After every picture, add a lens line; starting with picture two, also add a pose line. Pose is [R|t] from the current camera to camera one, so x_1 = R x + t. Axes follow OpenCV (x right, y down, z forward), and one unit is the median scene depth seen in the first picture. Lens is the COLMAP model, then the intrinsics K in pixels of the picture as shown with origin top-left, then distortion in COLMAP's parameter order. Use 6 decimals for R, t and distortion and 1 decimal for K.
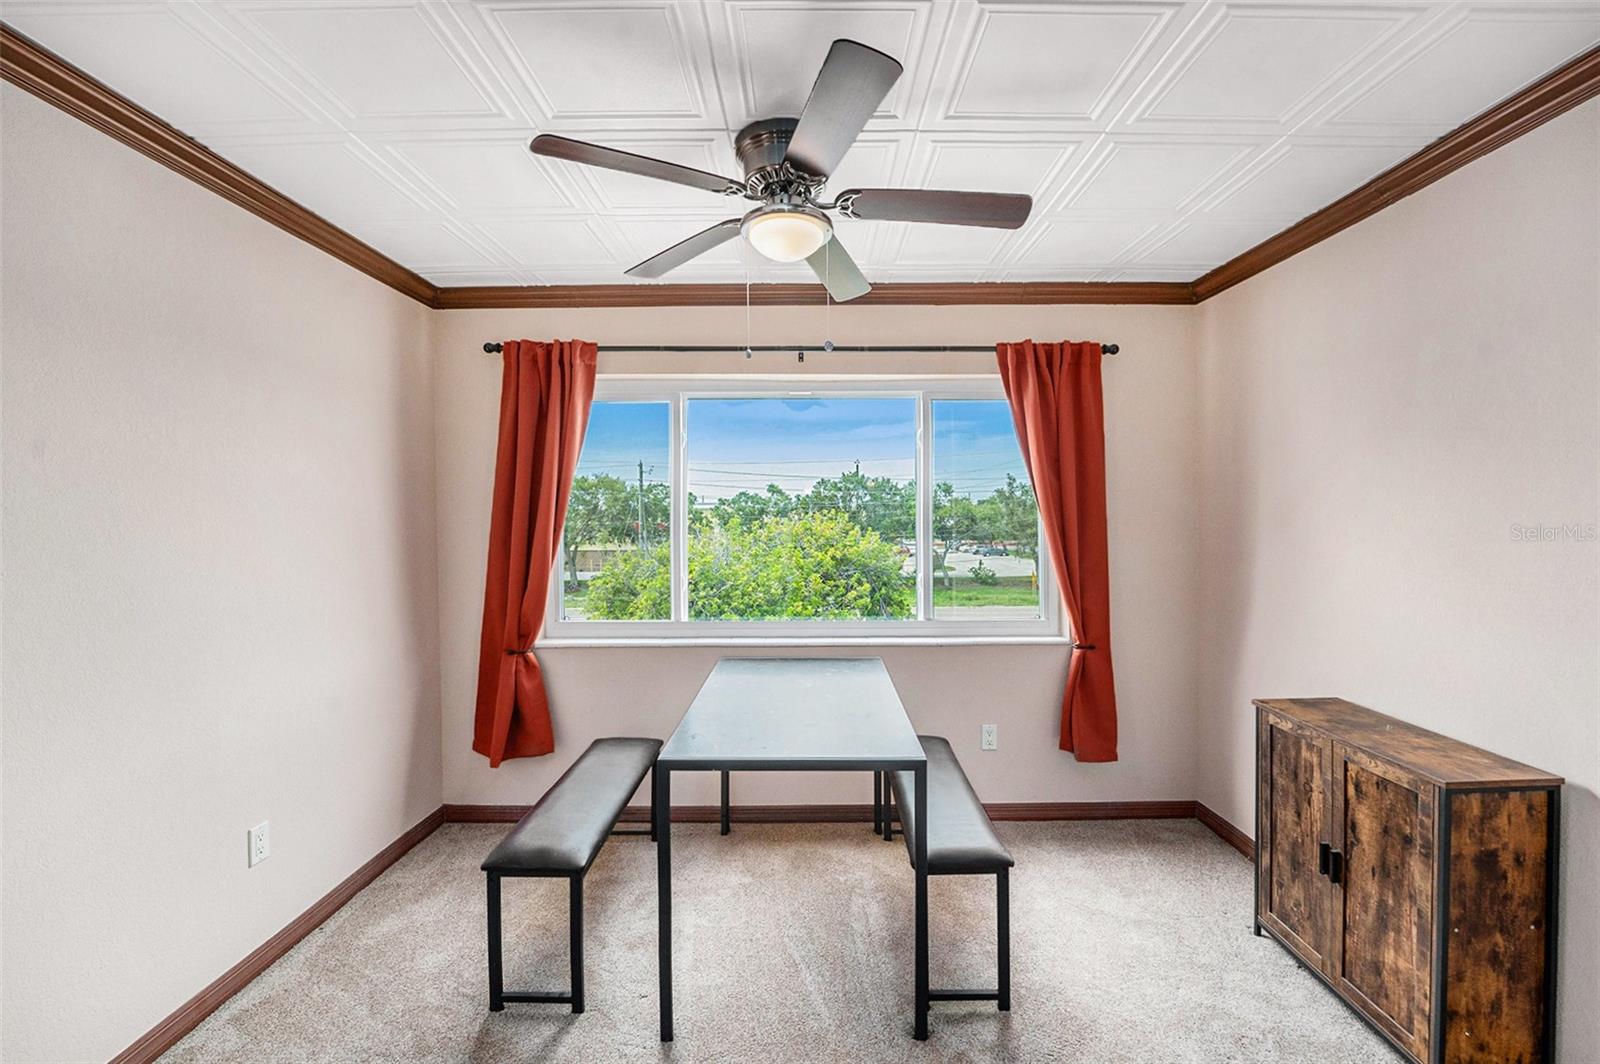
lens RADIAL K [[661.0, 0, 803.6], [0, 661.0, 511.5], [0, 0, 1]] dist [-0.035390, 0.000098]
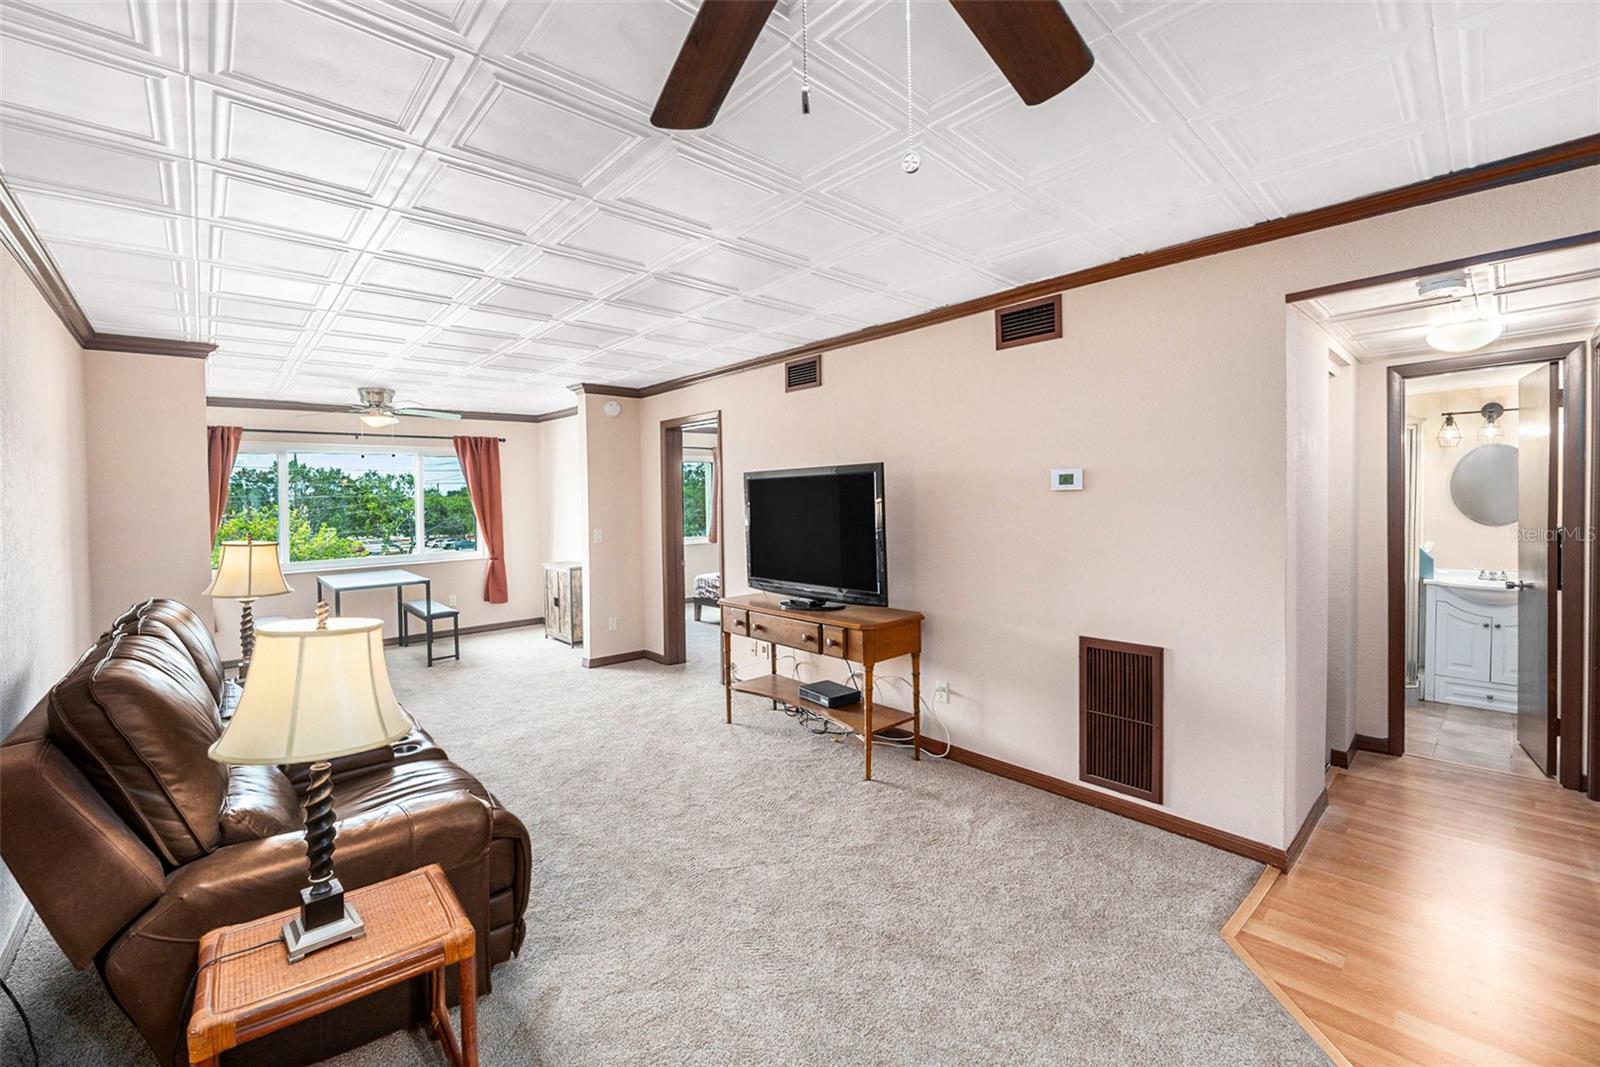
lens RADIAL K [[661.0, 0, 803.6], [0, 661.0, 513.0], [0, 0, 1]] dist [-0.035390, 0.000098]
pose [[0.727156, -0.029618, 0.685833, -0.036300], [0.017992, 0.999548, 0.024089, -0.000785], [-0.686236, -0.005177, 0.727360, -0.139572]]
